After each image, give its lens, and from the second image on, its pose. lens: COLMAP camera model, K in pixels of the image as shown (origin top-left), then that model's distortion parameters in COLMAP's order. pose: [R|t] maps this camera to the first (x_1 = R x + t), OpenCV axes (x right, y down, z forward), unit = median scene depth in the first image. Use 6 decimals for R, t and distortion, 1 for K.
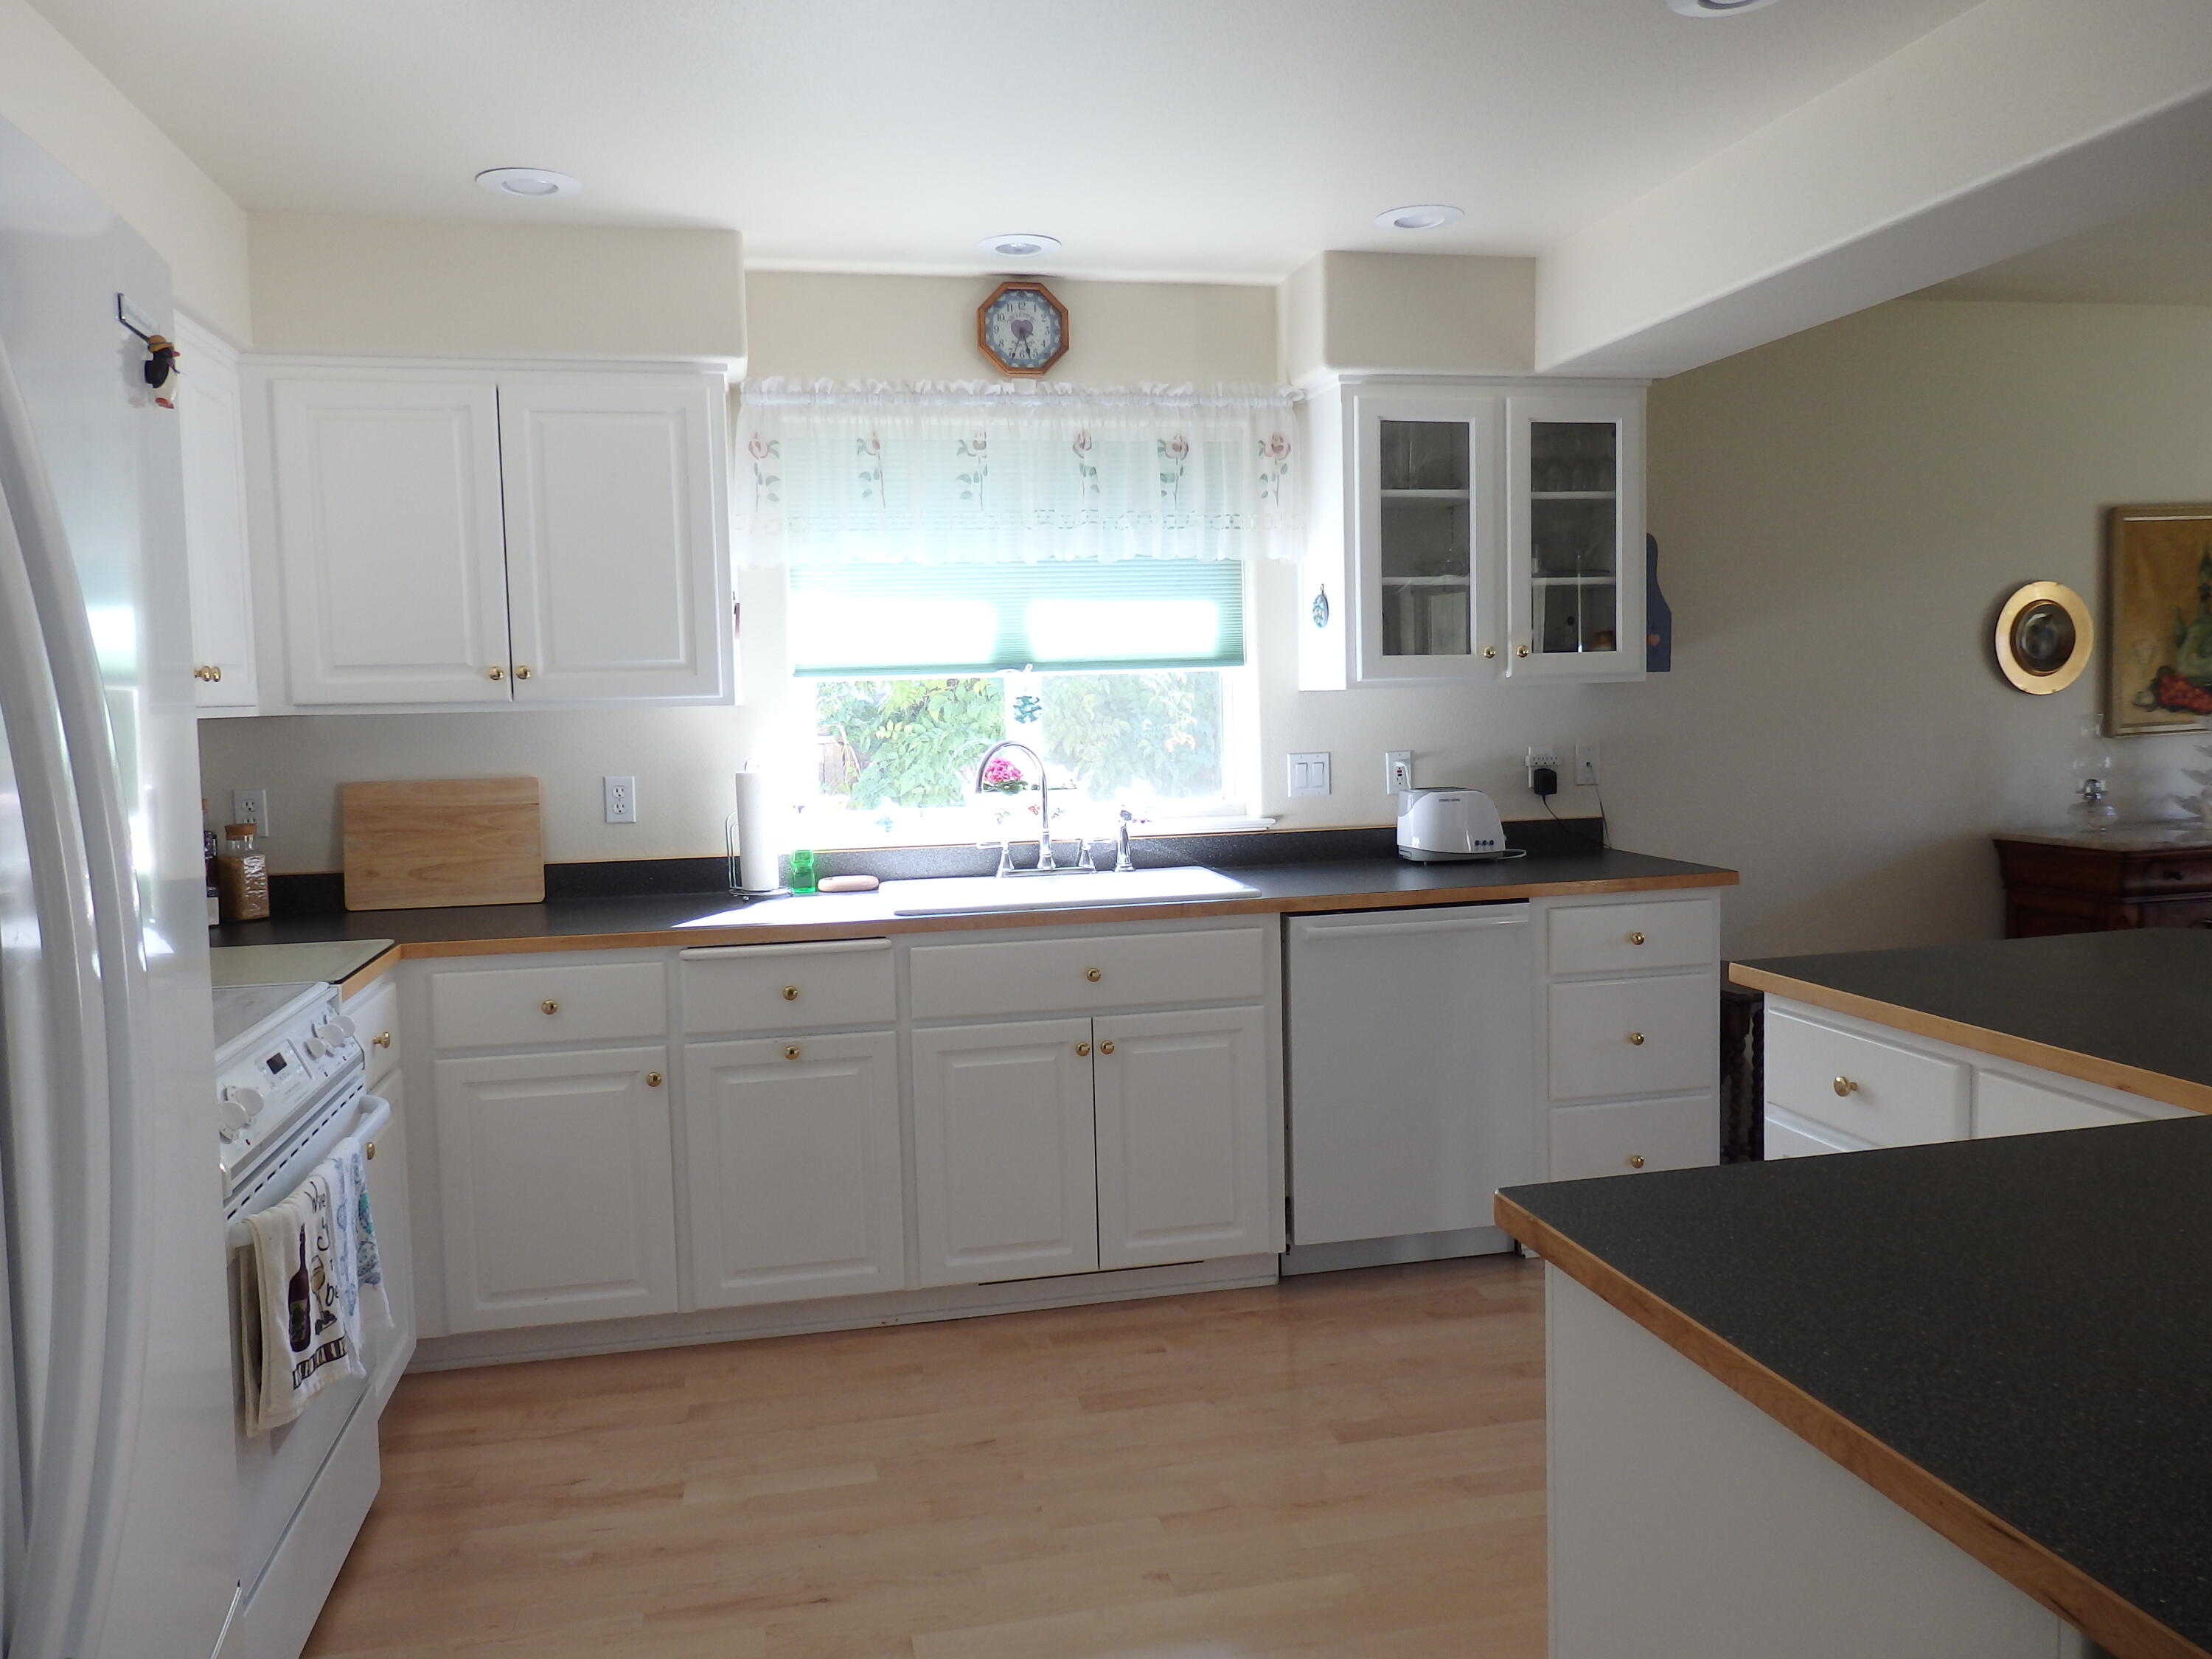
lens RADIAL K [[1650.6, 0, 1103.7], [0, 1650.6, 816.8], [0, 0, 1]] dist [0.002908, 0.016481]
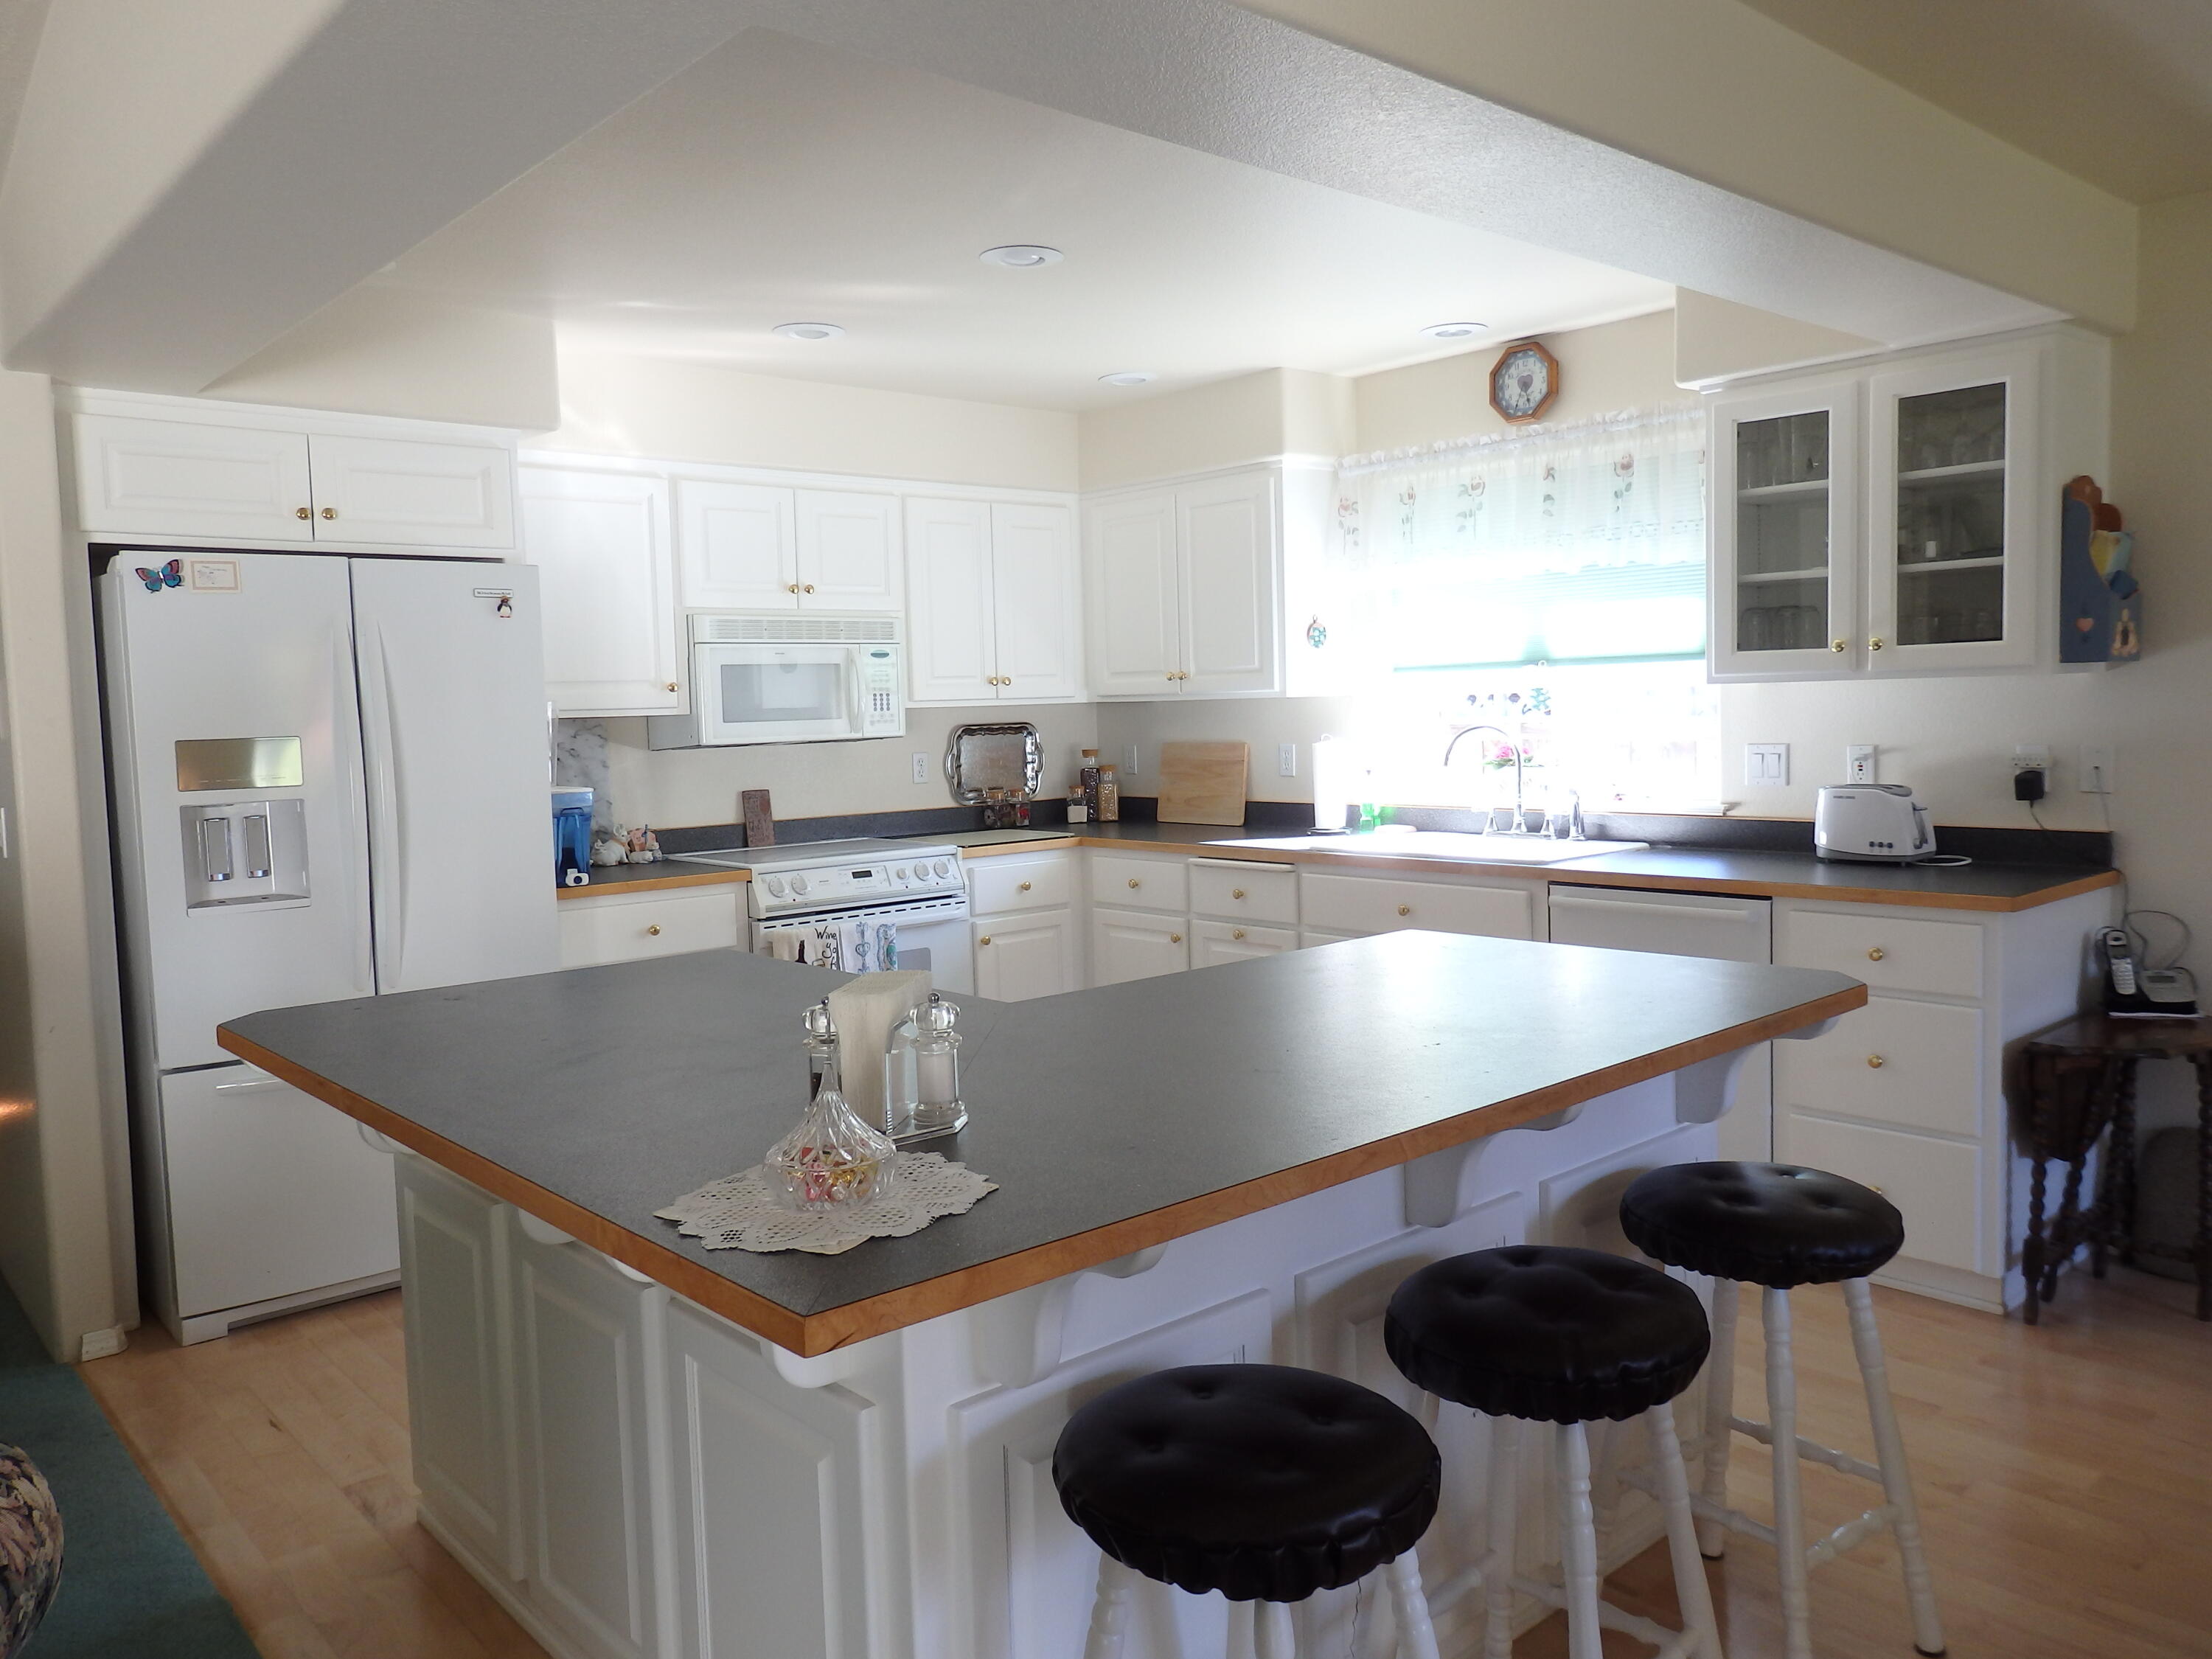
lens RADIAL K [[1632.0, 0, 1106.0], [0, 1632.0, 829.5], [0, 0, 1]] dist [-0.006471, -0.004314]
pose [[0.482762, 0.078956, -0.872185, 0.864771], [-0.048923, 0.996804, 0.063158, -0.031490], [0.874384, 0.012180, 0.485082, 0.162855]]
